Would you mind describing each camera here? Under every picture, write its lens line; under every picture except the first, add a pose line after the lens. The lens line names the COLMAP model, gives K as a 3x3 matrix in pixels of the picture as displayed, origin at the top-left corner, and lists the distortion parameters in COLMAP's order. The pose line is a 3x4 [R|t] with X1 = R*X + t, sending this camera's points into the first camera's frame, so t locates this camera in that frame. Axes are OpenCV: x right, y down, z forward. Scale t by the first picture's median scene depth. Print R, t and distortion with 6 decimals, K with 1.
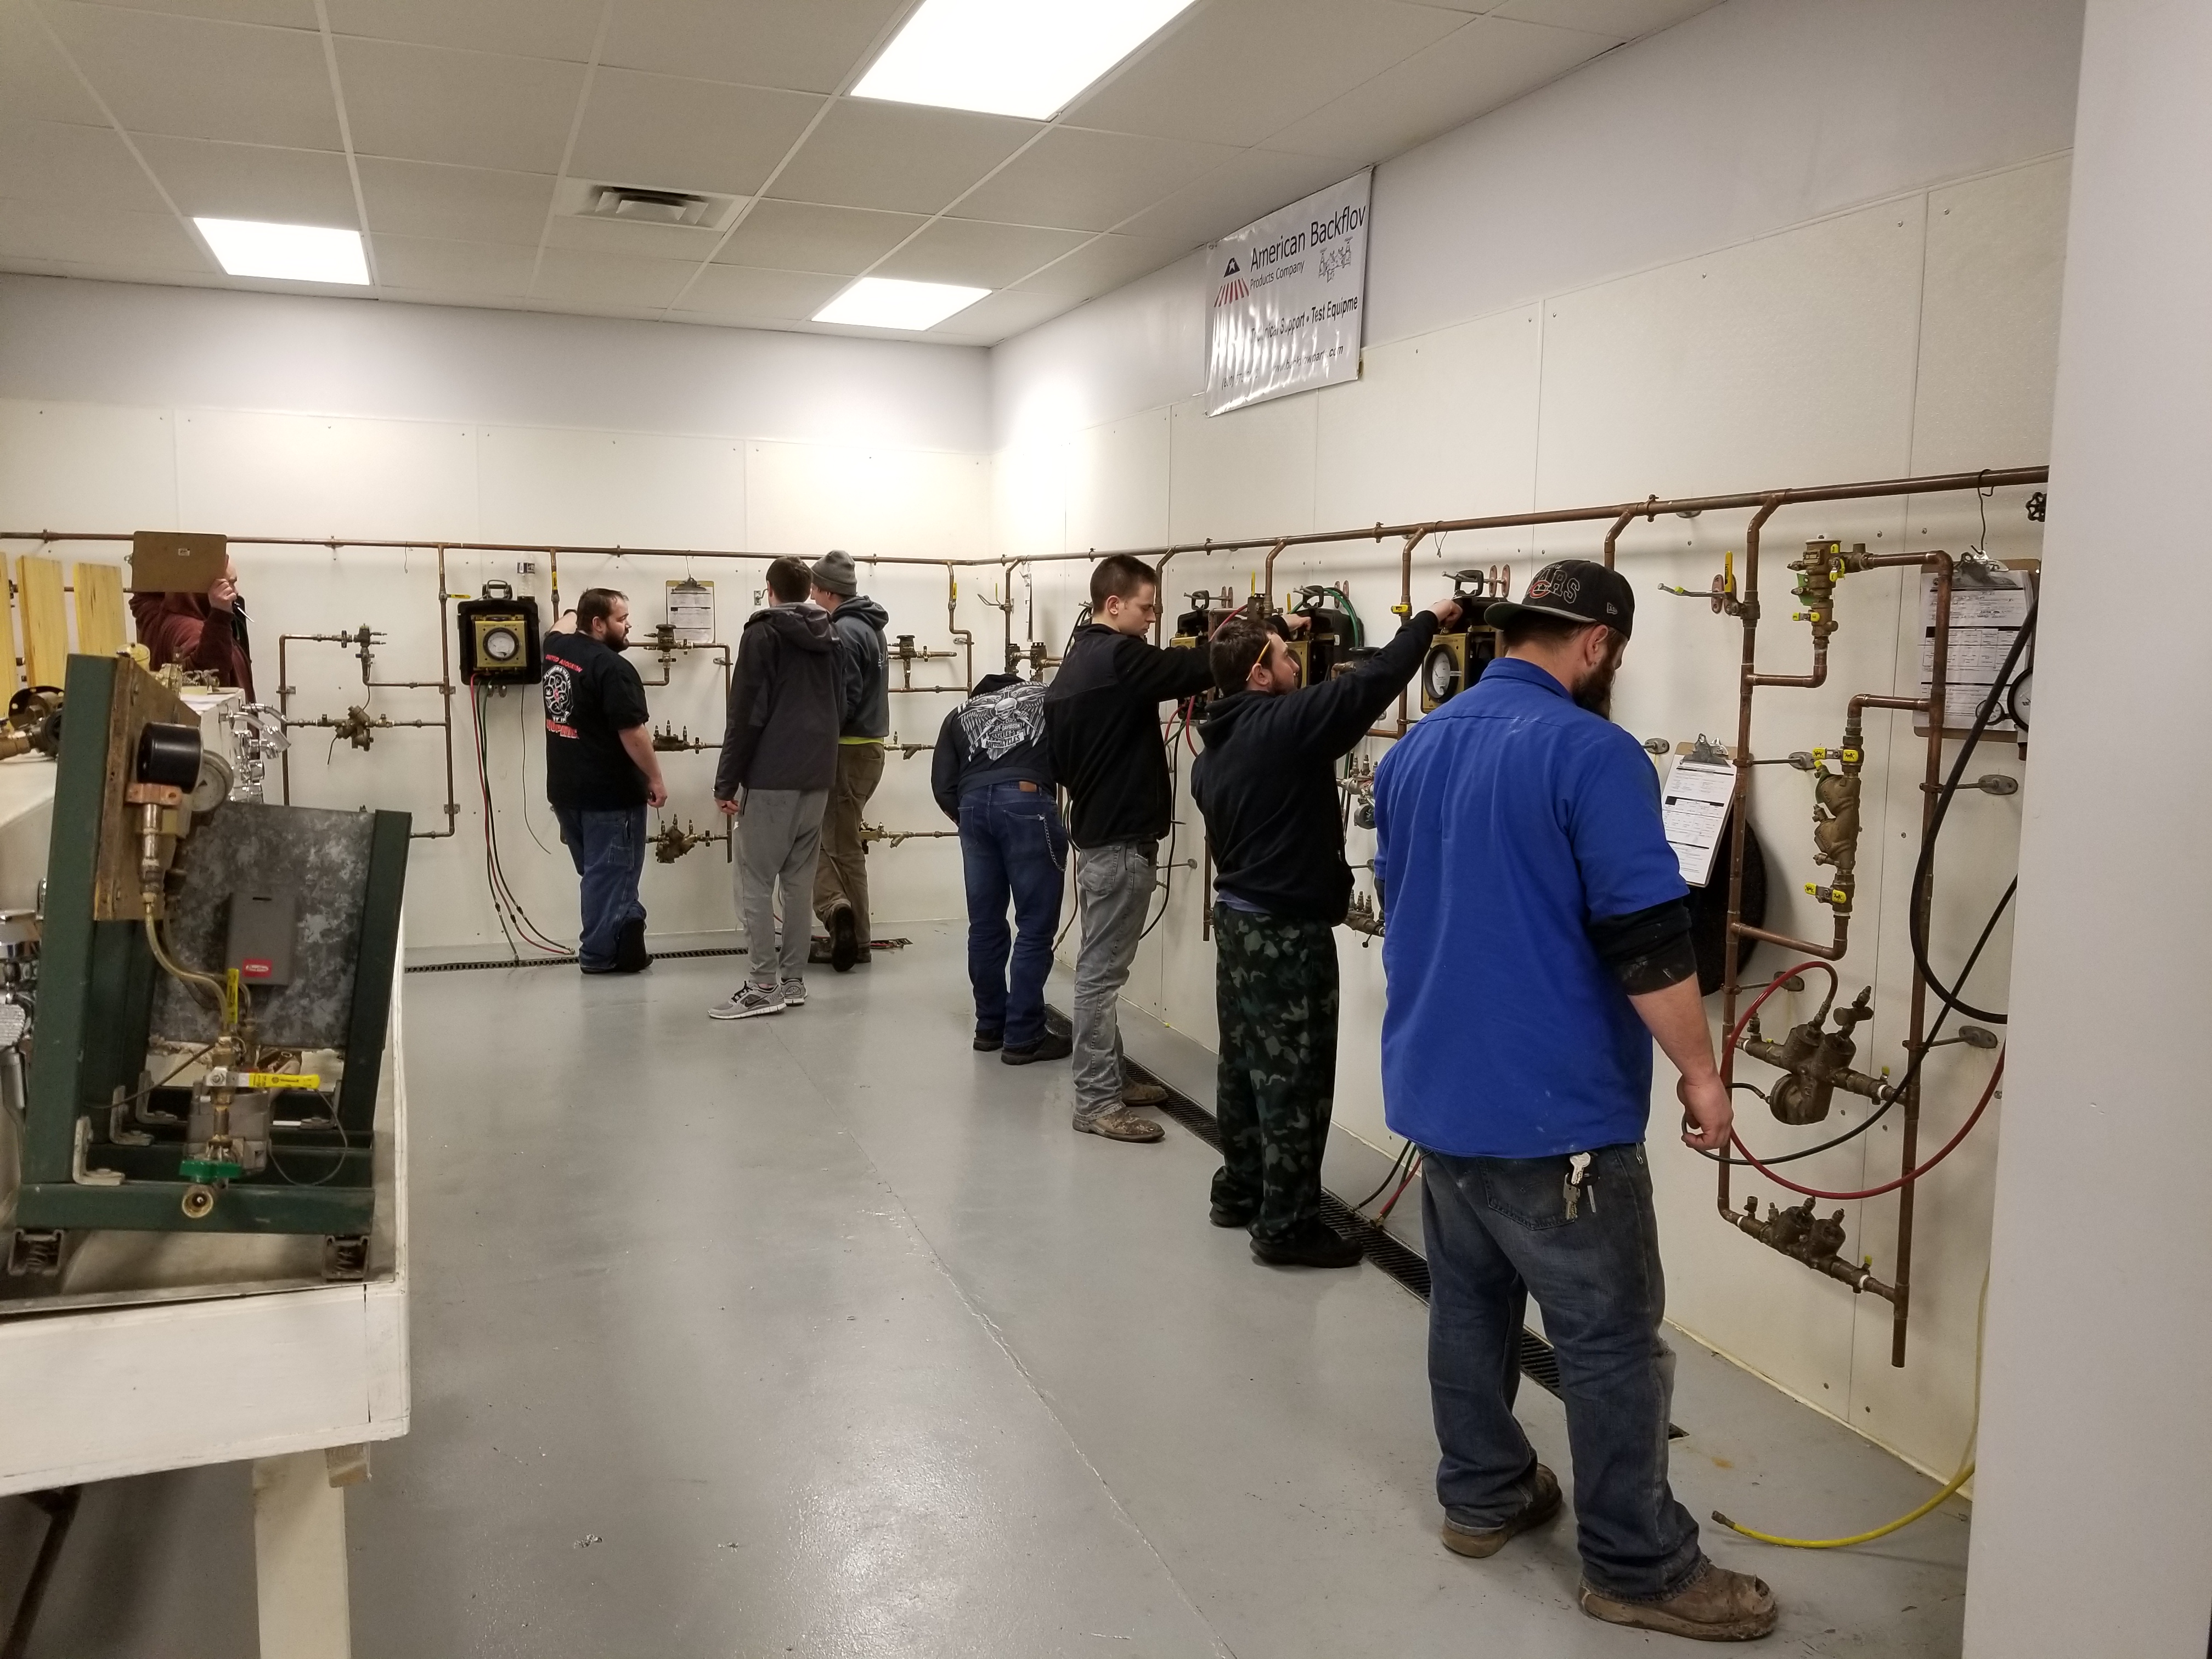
lens RADIAL K [[1791.8, 0, 1171.8], [0, 1791.8, 811.5], [0, 0, 1]] dist [0.081149, -0.150993]
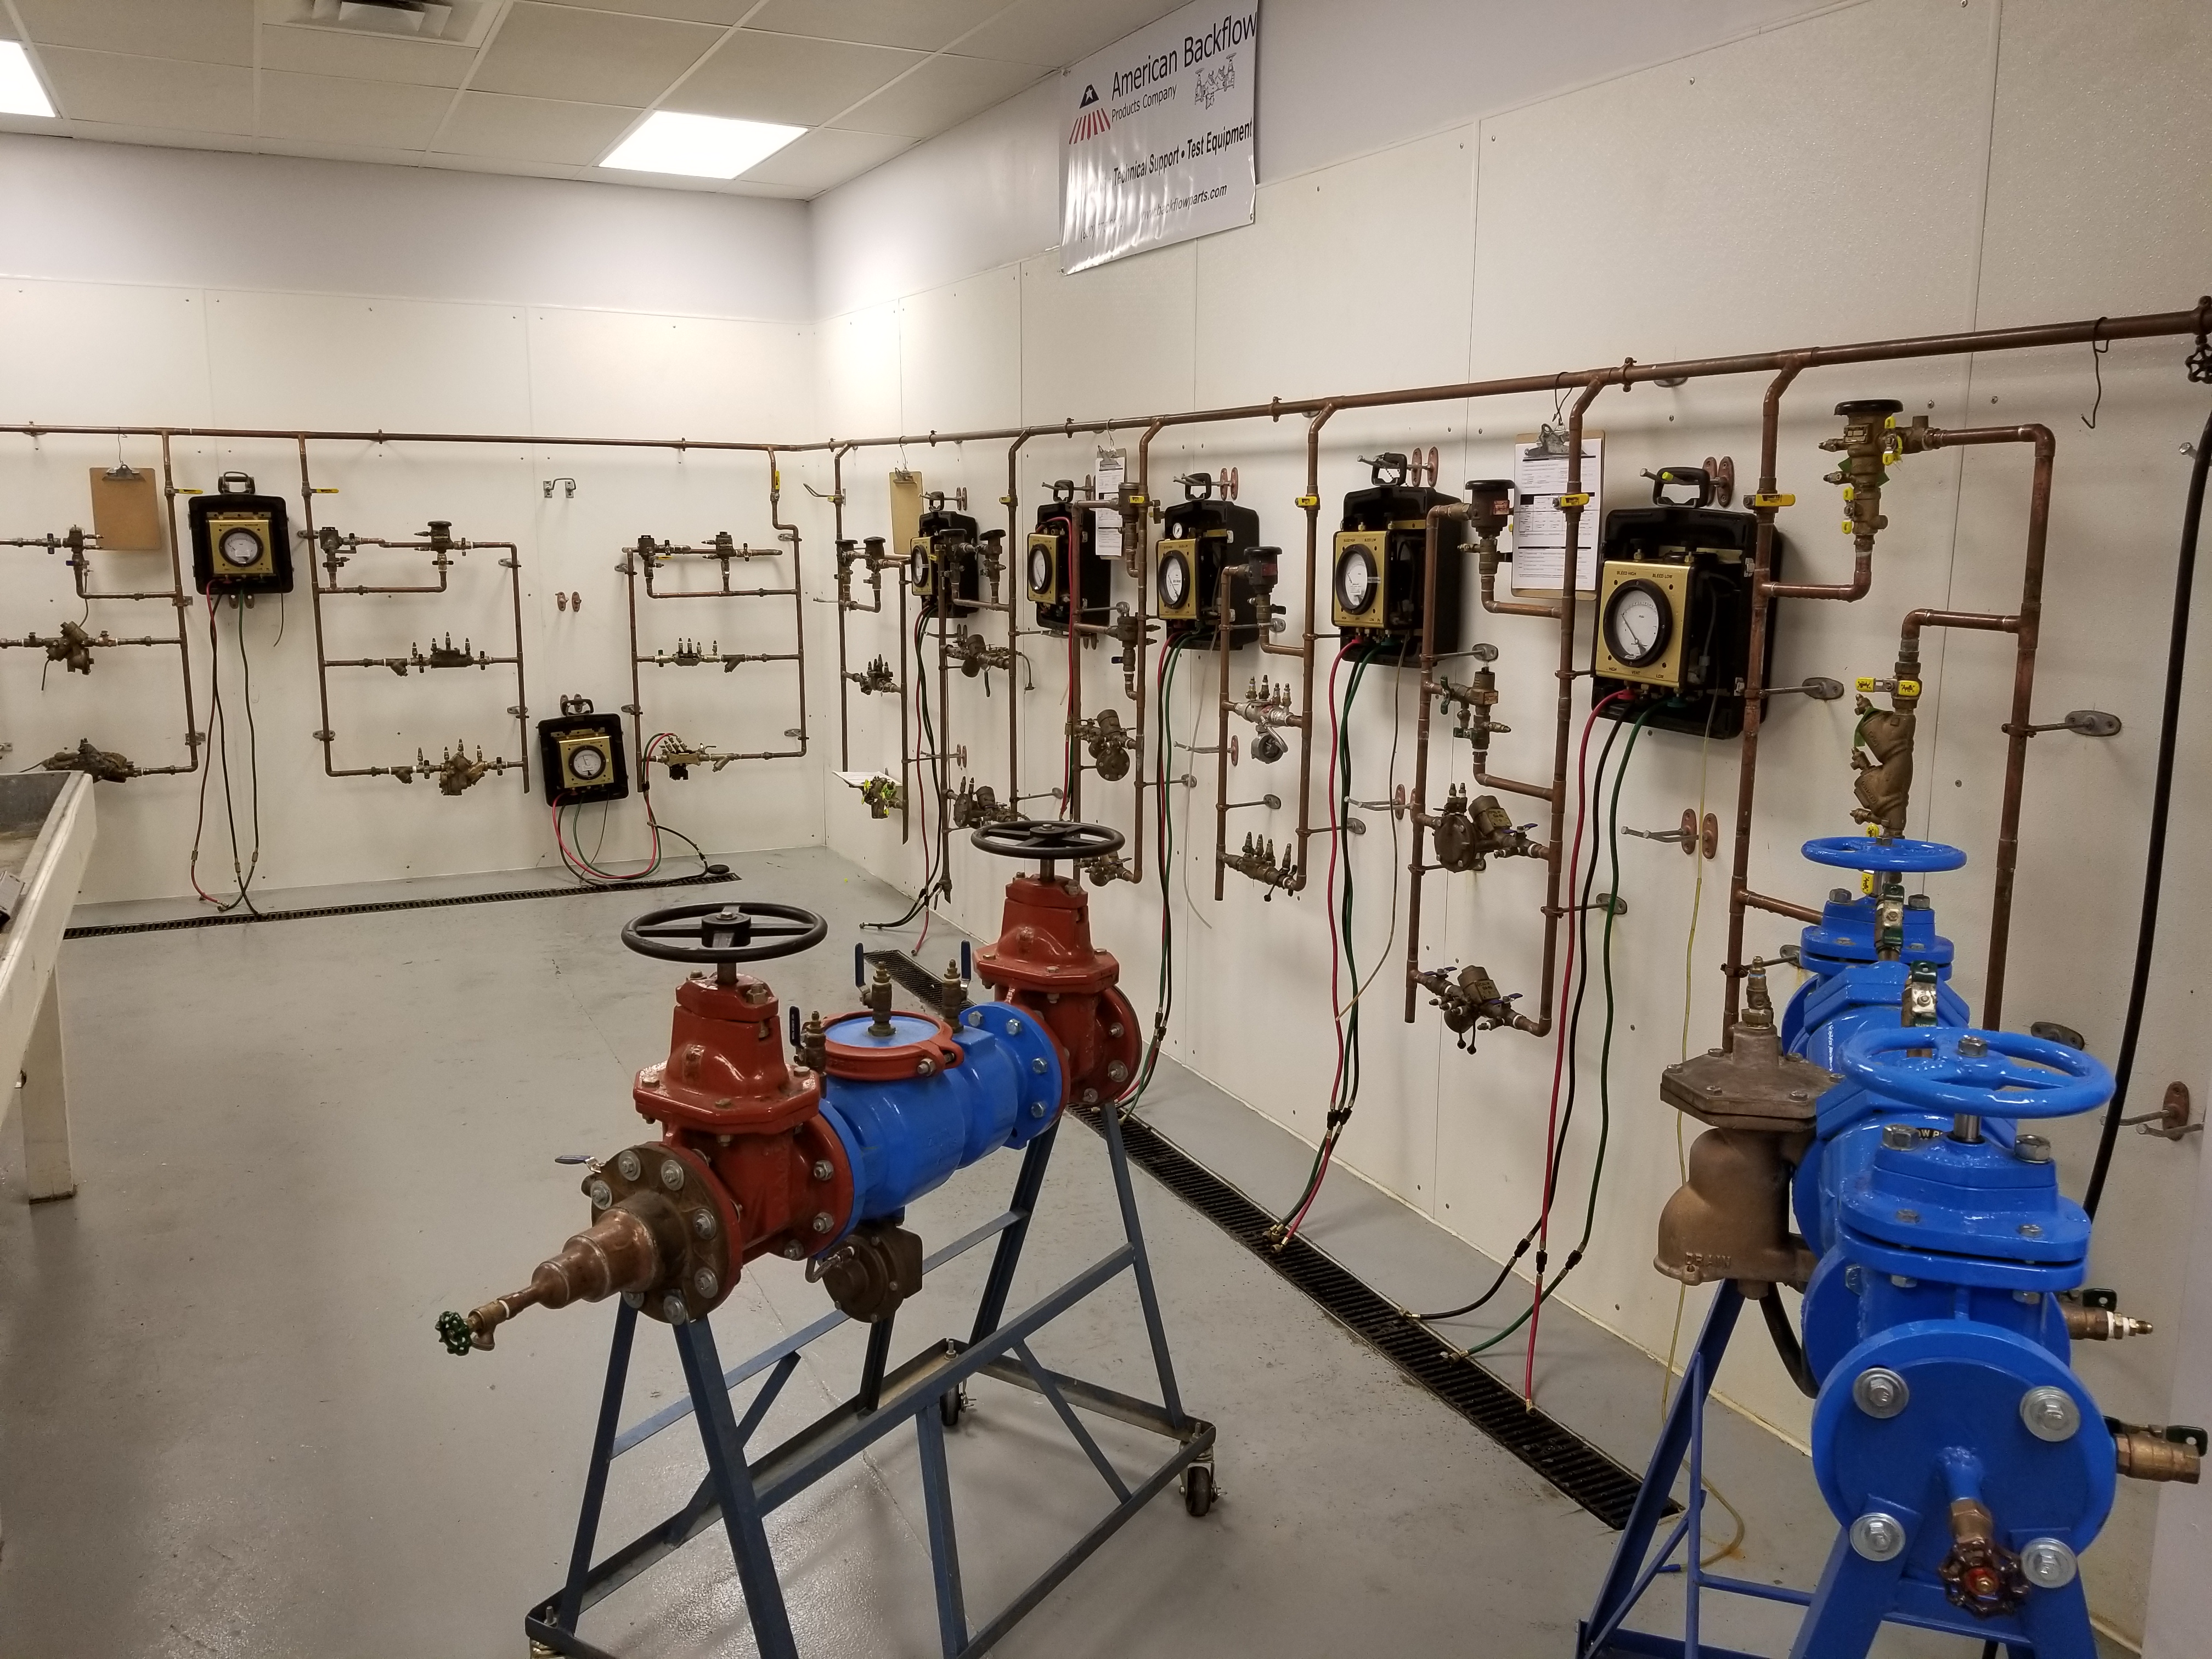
lens RADIAL K [[1791.8, 0, 1171.8], [0, 1791.8, 811.5], [0, 0, 1]] dist [0.081149, -0.150993]
pose [[0.996344, -0.021301, 0.082732, -0.006368], [0.016202, 0.997955, 0.061827, -0.018182], [-0.083880, -0.060260, 0.994652, 0.139453]]
